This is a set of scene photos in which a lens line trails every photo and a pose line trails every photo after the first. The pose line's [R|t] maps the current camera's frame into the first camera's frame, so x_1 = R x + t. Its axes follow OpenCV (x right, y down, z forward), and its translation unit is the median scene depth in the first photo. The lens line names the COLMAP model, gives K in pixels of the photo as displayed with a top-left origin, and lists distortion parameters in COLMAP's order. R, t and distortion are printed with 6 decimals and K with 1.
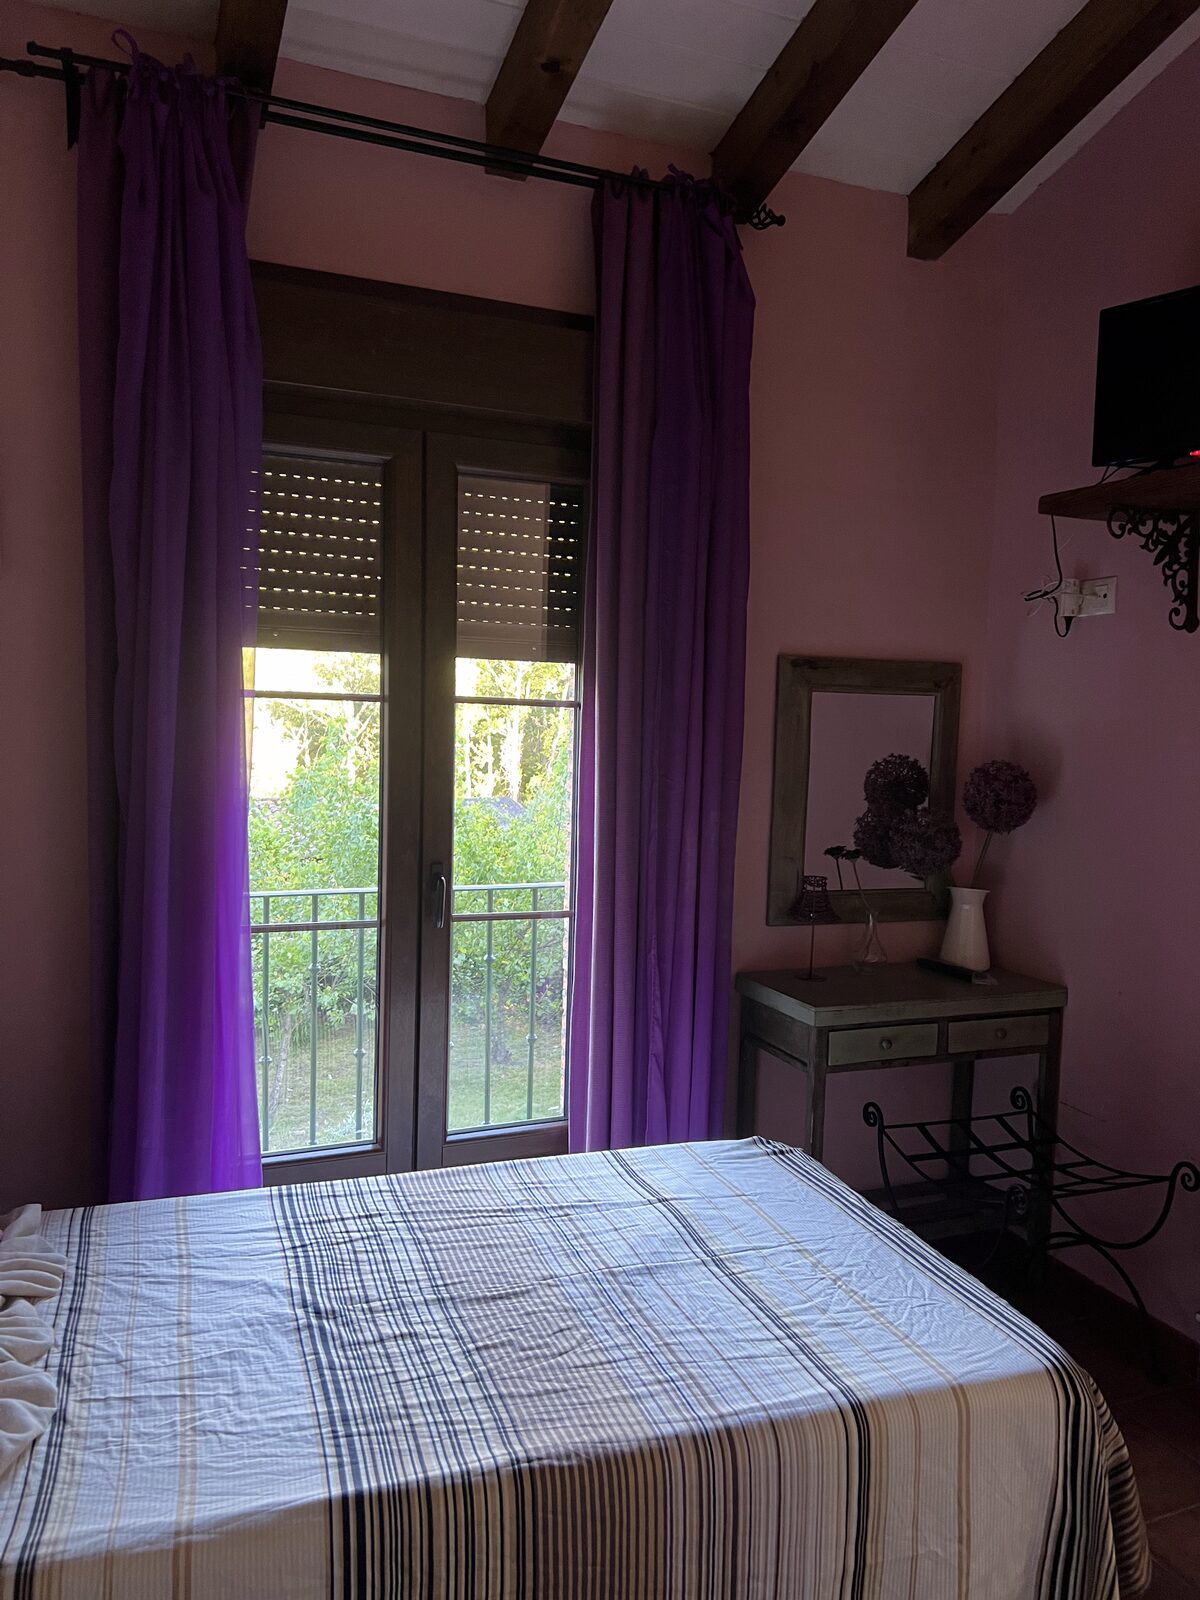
lens RADIAL K [[1264.5, 0, 599.7], [0, 1264.5, 804.0], [0, 0, 1]] dist [-0.000338, -0.003416]
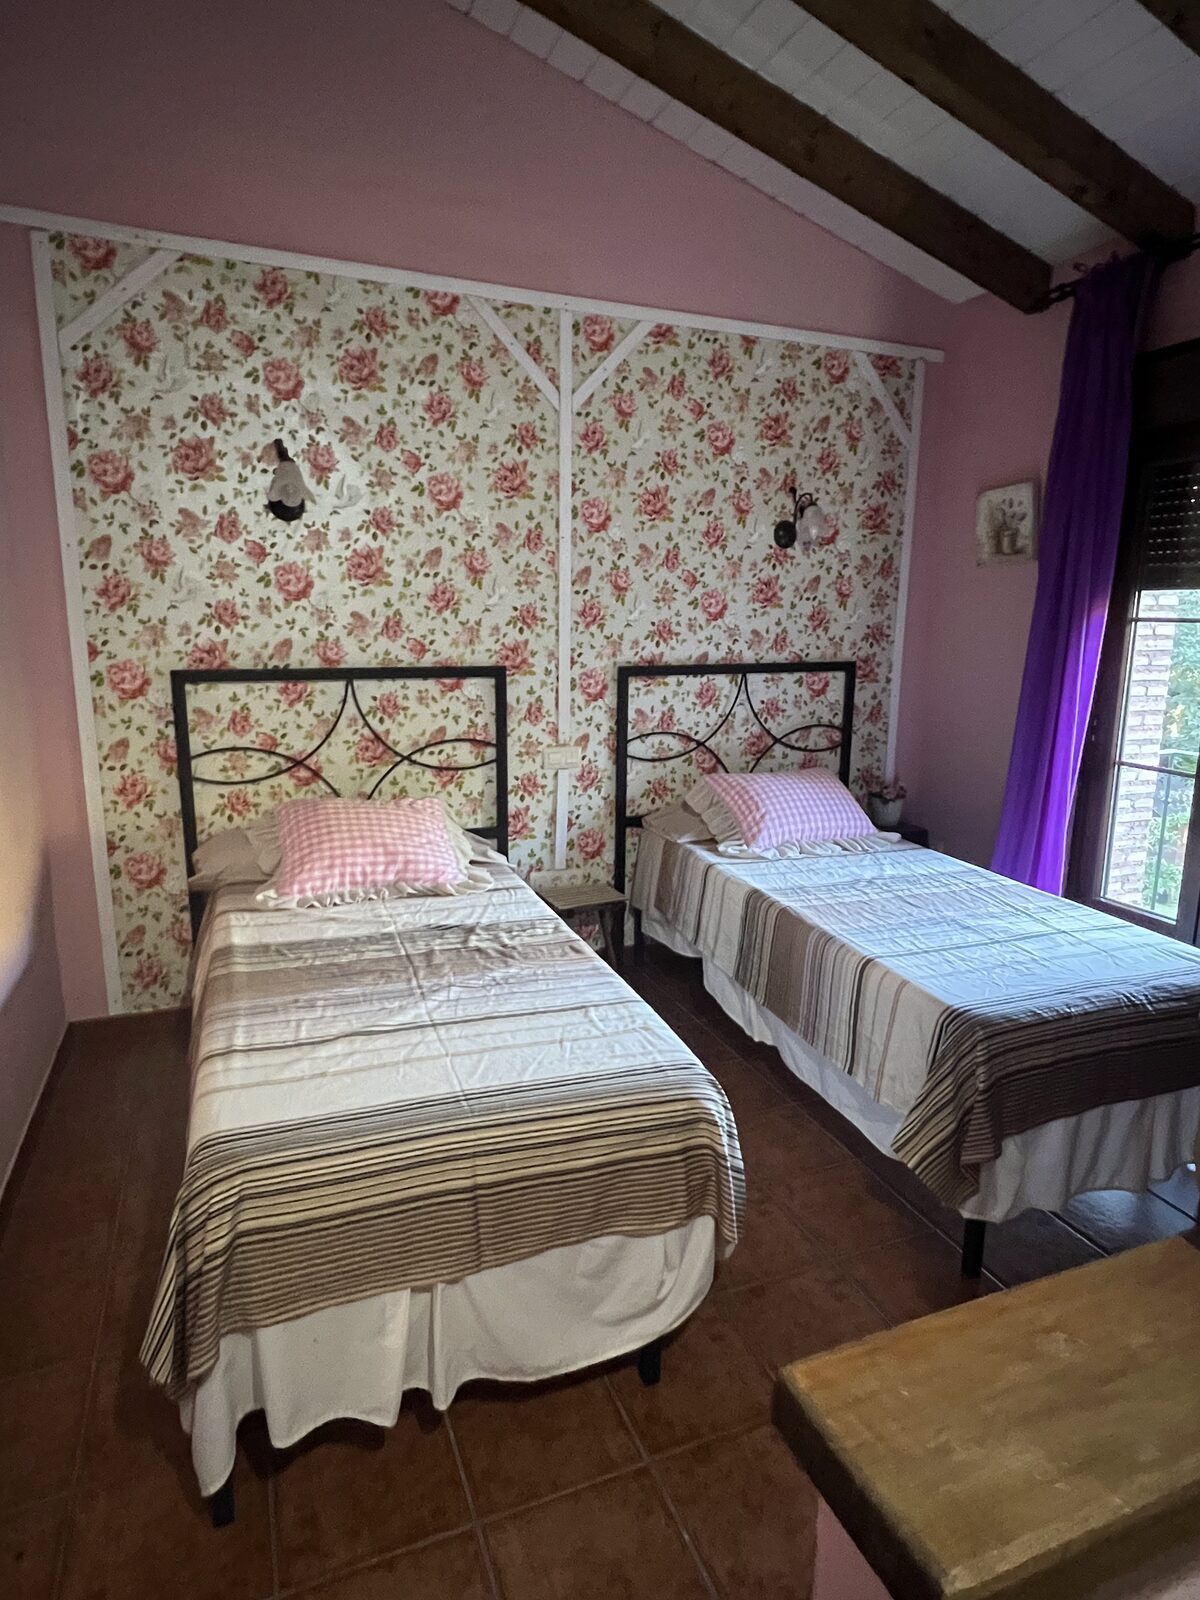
lens RADIAL K [[940.3, 0, 597.1], [0, 940.3, 802.9], [0, 0, 1]] dist [0.000145, 0.000045]
pose [[-0.028271, 0.178119, -0.983603, 1.302810], [-0.086624, 0.979858, 0.179931, -0.025538], [0.995840, 0.090291, -0.012272, 0.396574]]
